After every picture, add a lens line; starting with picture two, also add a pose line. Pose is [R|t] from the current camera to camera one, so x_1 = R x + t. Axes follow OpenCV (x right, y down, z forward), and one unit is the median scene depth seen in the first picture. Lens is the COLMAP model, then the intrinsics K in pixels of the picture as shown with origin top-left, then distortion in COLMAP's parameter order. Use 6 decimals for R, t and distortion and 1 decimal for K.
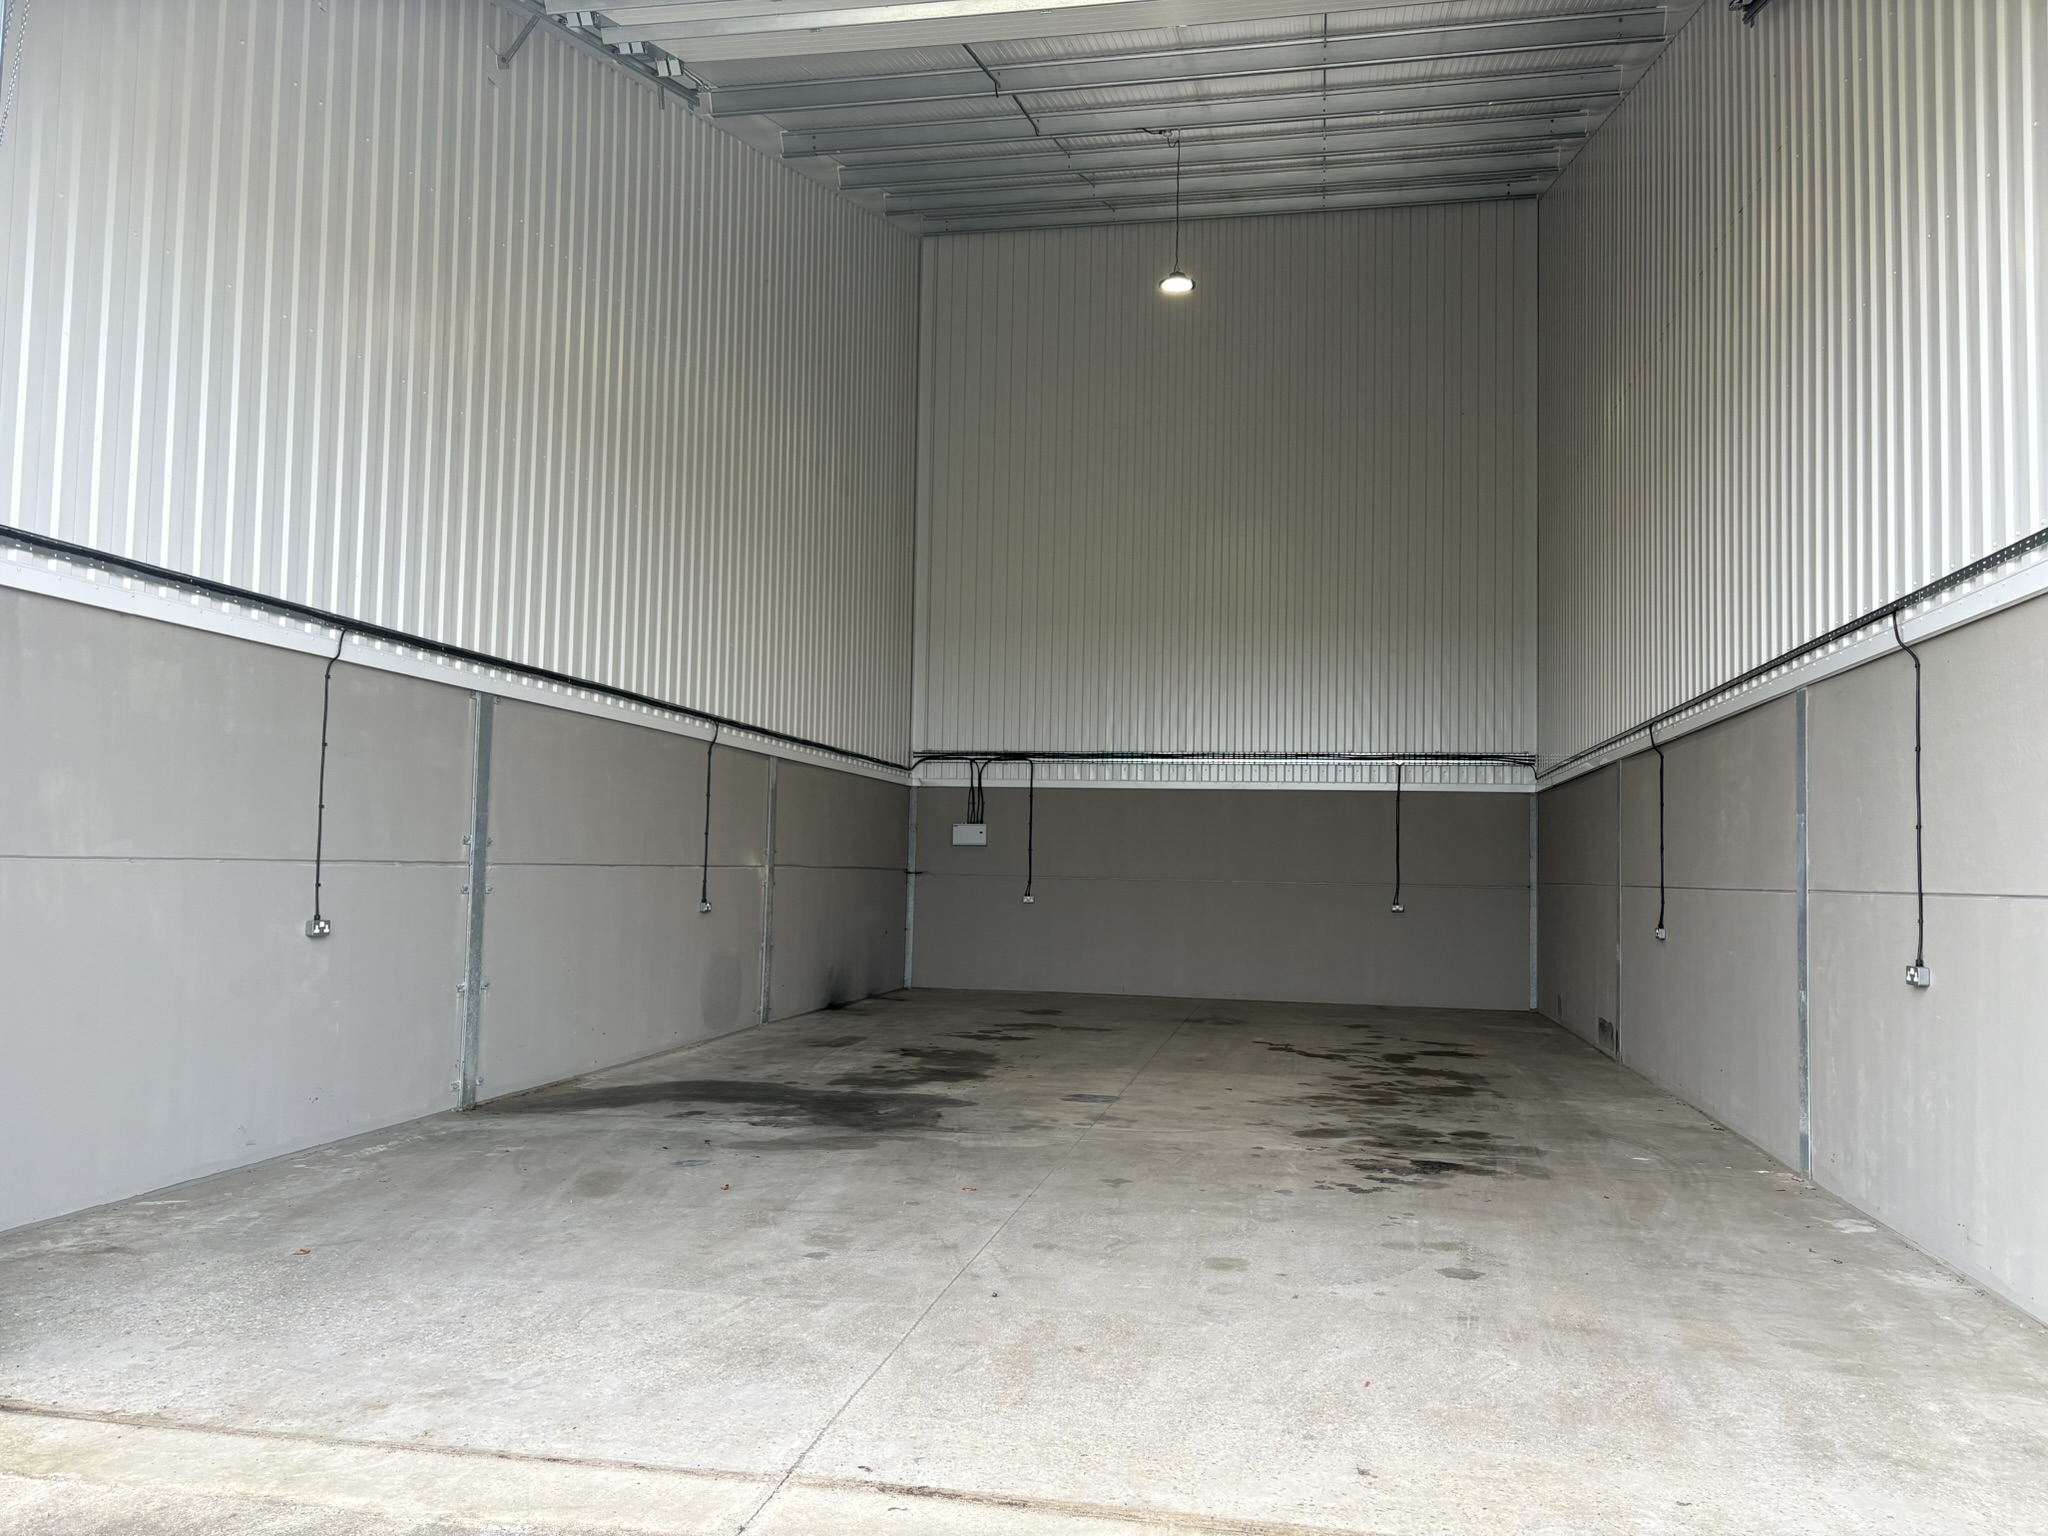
lens RADIAL K [[1547.3, 0, 997.2], [0, 1547.3, 783.9], [0, 0, 1]] dist [0.098242, -0.158317]
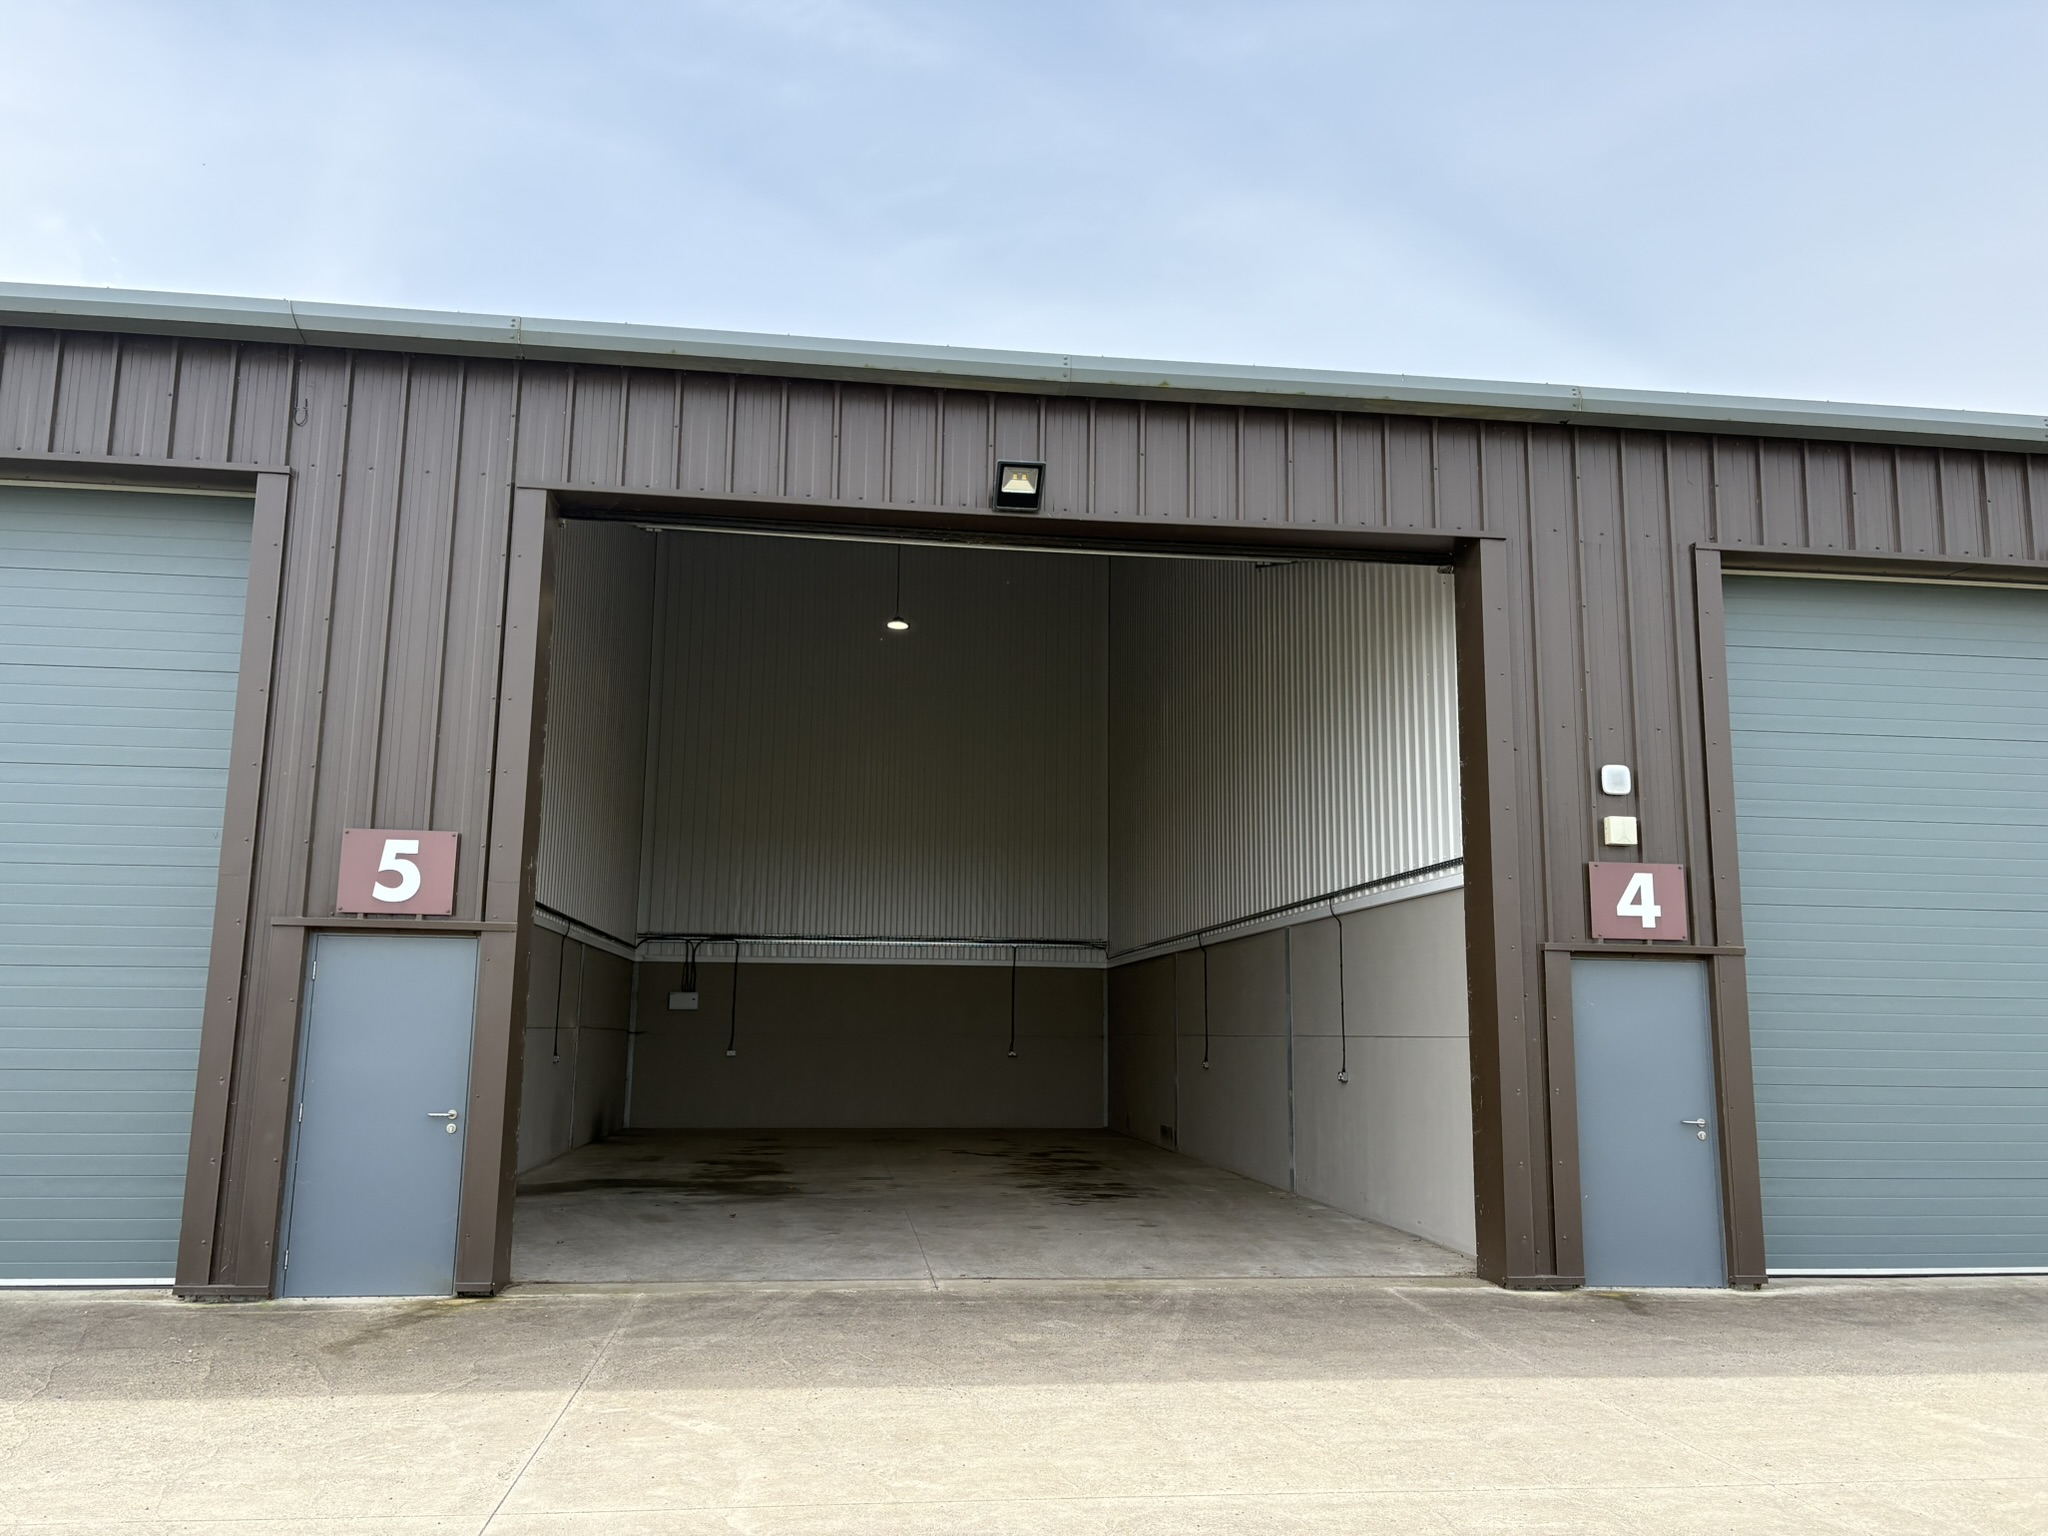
lens RADIAL K [[1508.1, 0, 1024.0], [0, 1508.1, 768.0], [0, 0, 1]] dist [0.061561, -0.050313]
pose [[0.949364, 0.044517, 0.311008, -0.198877], [-0.008788, 0.993286, -0.115352, -0.020657], [-0.314055, 0.106778, 0.943381, -0.349587]]
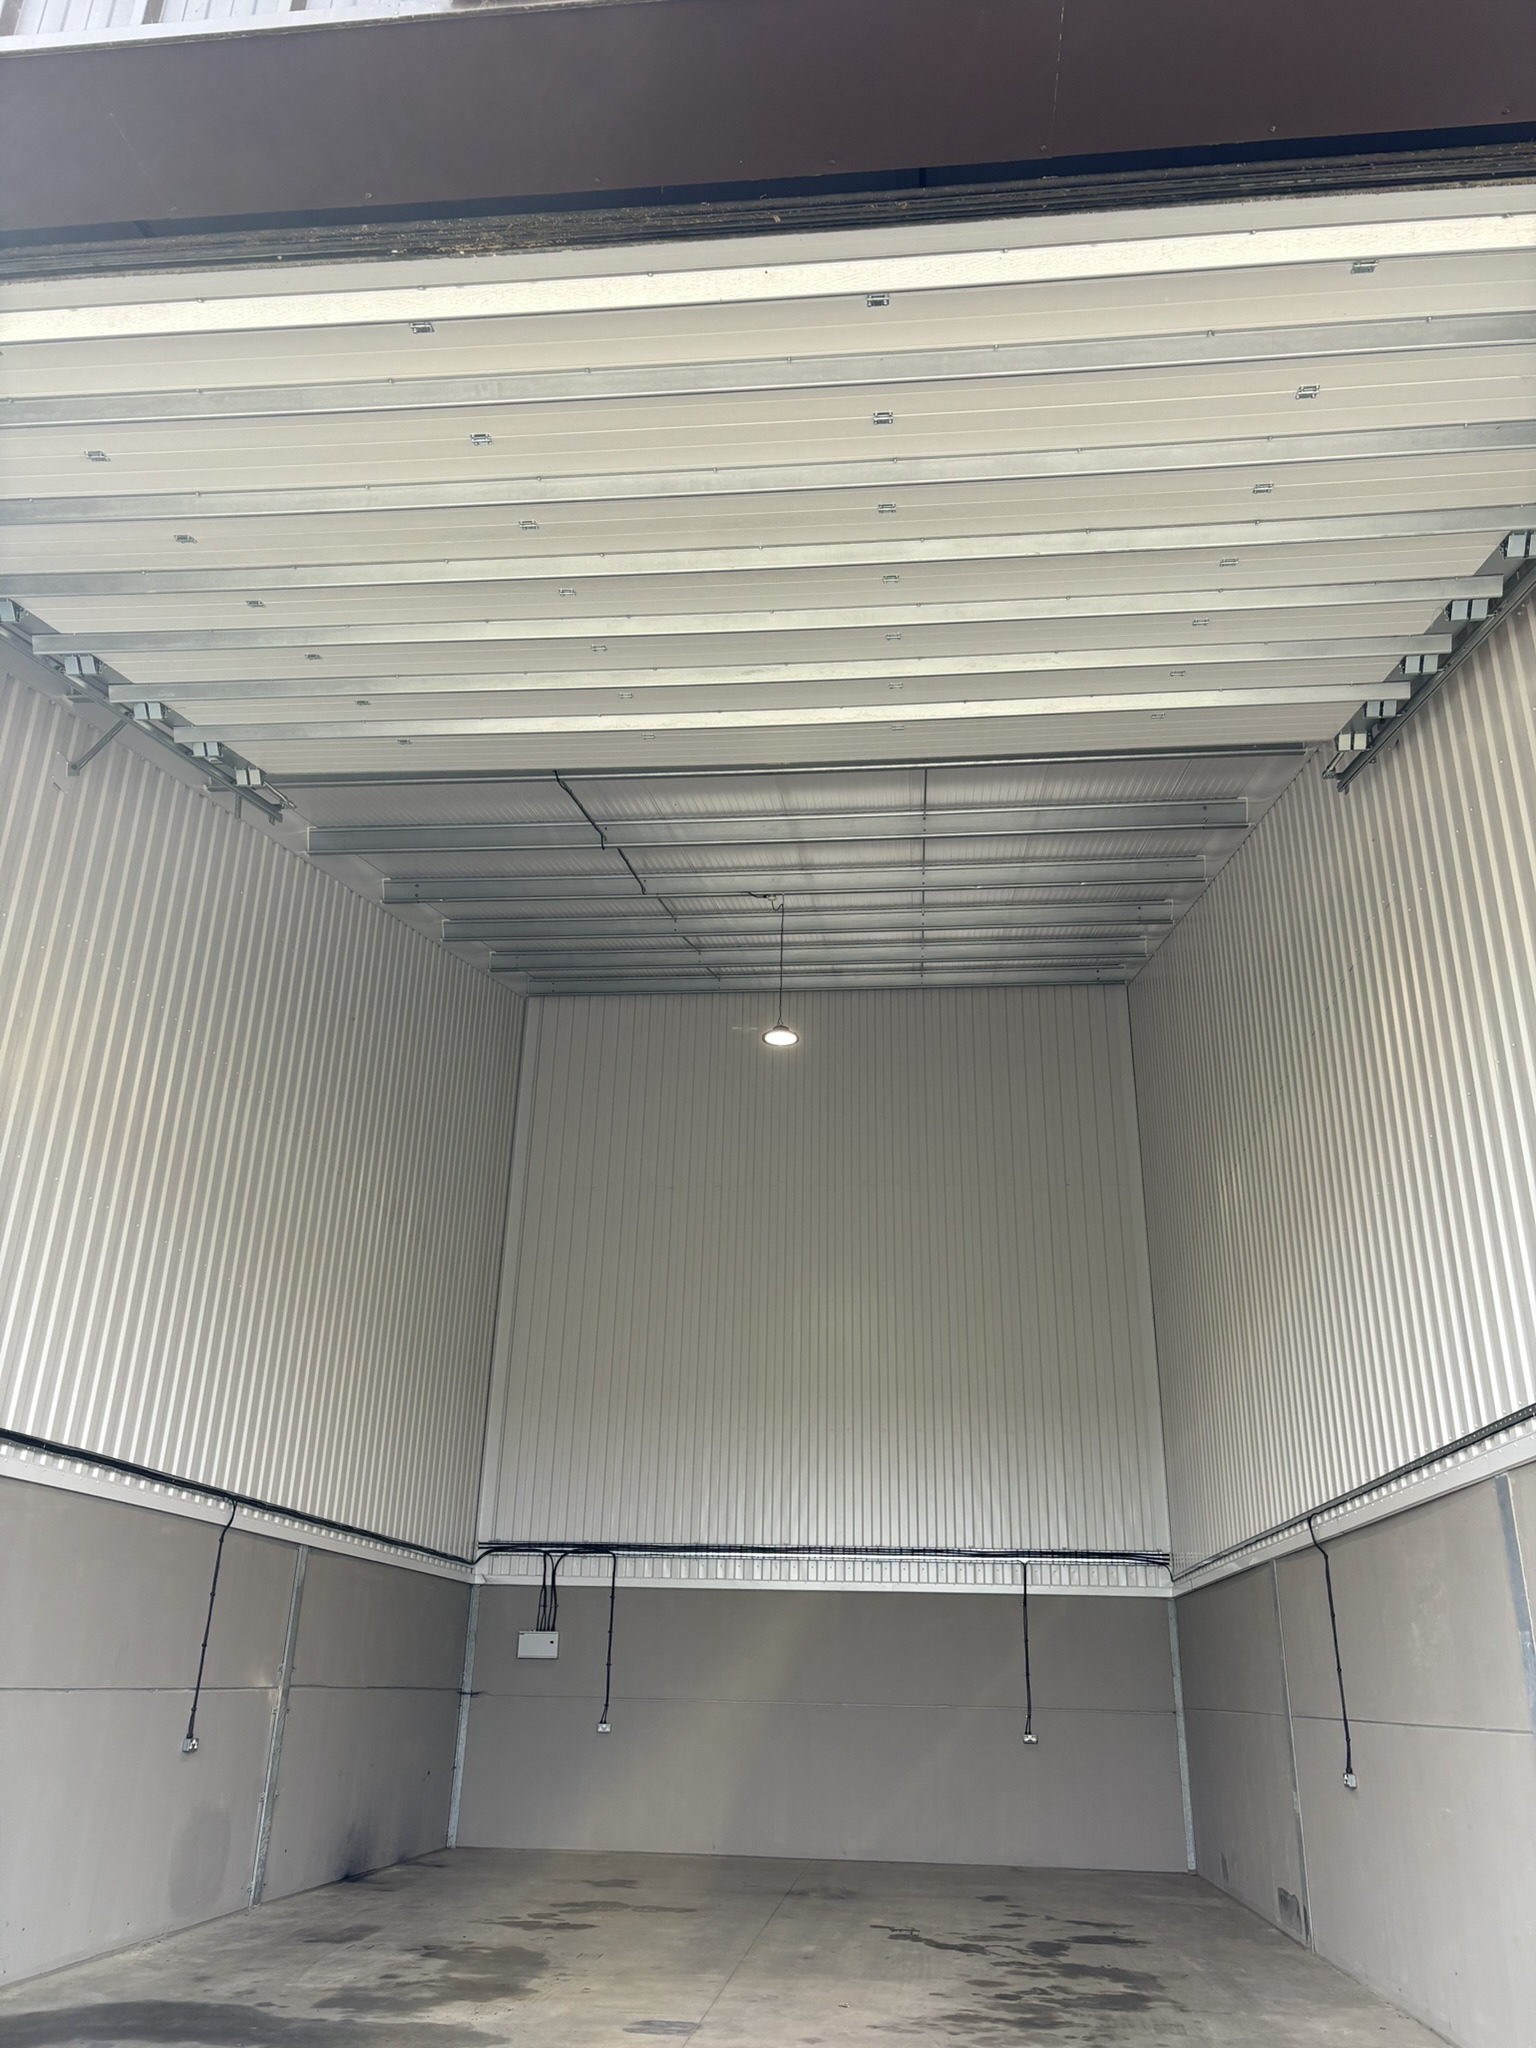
lens RADIAL K [[1554.1, 0, 768.0], [0, 1554.1, 1024.0], [0, 0, 1]] dist [0.032544, -0.040834]
pose [[0.994095, 0.044019, 0.099184, 0.010626], [-0.008019, 0.941329, -0.337394, -0.000278], [-0.108216, 0.334606, 0.936124, 0.089967]]
